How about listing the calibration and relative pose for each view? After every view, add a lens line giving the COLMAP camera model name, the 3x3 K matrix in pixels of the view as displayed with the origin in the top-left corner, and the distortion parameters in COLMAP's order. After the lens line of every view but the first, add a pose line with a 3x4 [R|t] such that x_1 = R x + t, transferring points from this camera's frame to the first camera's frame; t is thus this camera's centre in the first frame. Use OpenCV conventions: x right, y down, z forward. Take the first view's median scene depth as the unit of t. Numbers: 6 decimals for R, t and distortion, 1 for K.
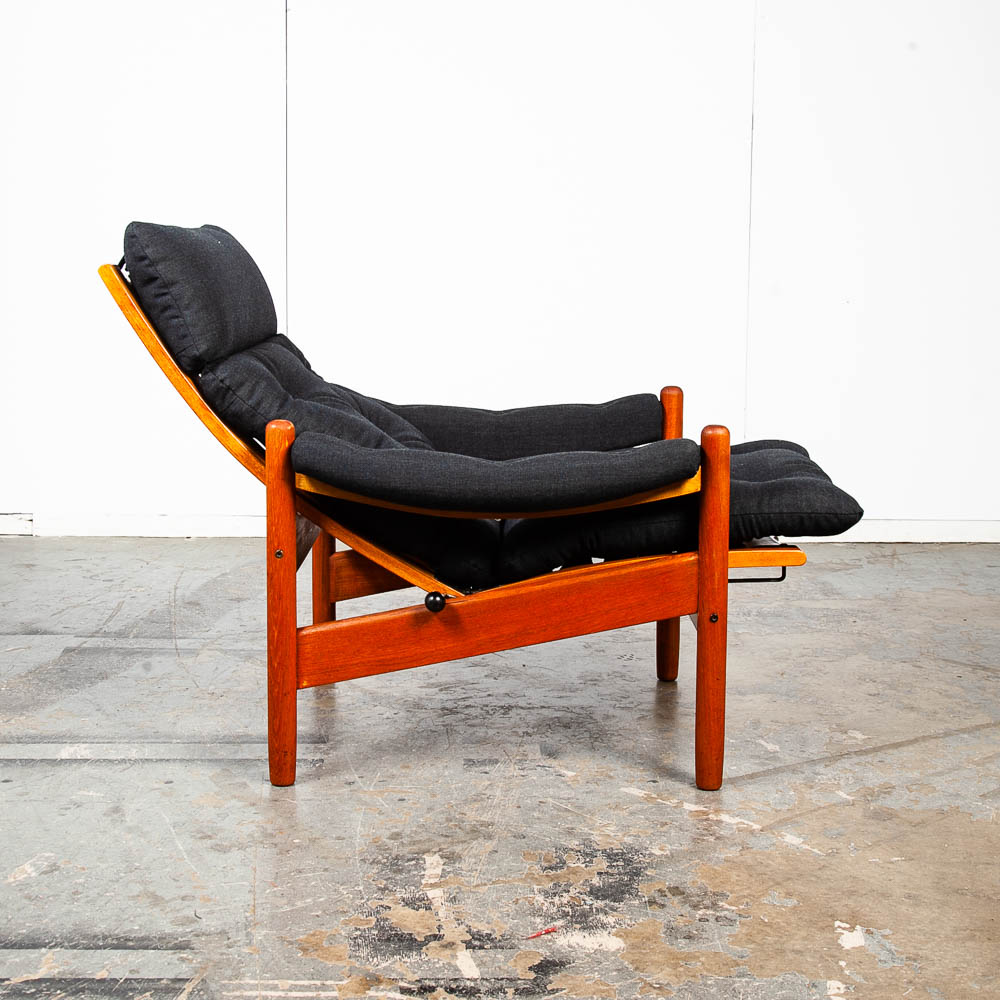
lens RADIAL K [[1642.3, 0, 500.0], [0, 1642.3, 500.0], [0, 0, 1]] dist [-0.012680, 0.104663]
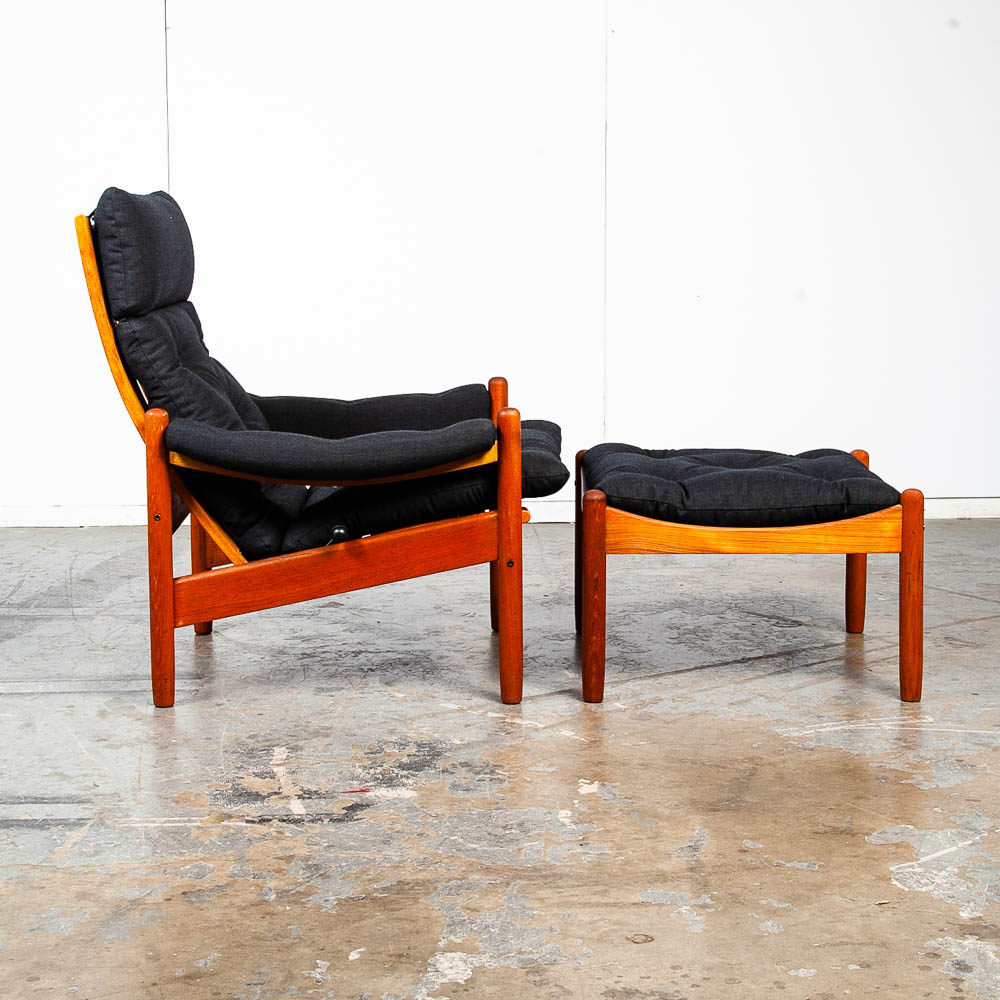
lens RADIAL K [[1931.8, 0, 500.0], [0, 1931.8, 500.0], [0, 0, 1]] dist [-0.011083, 0.207273]
pose [[0.999457, -0.017030, 0.028204, 0.088027], [0.017226, 0.999829, -0.006721, 0.036180], [-0.028084, 0.007203, 0.999580, -0.493369]]
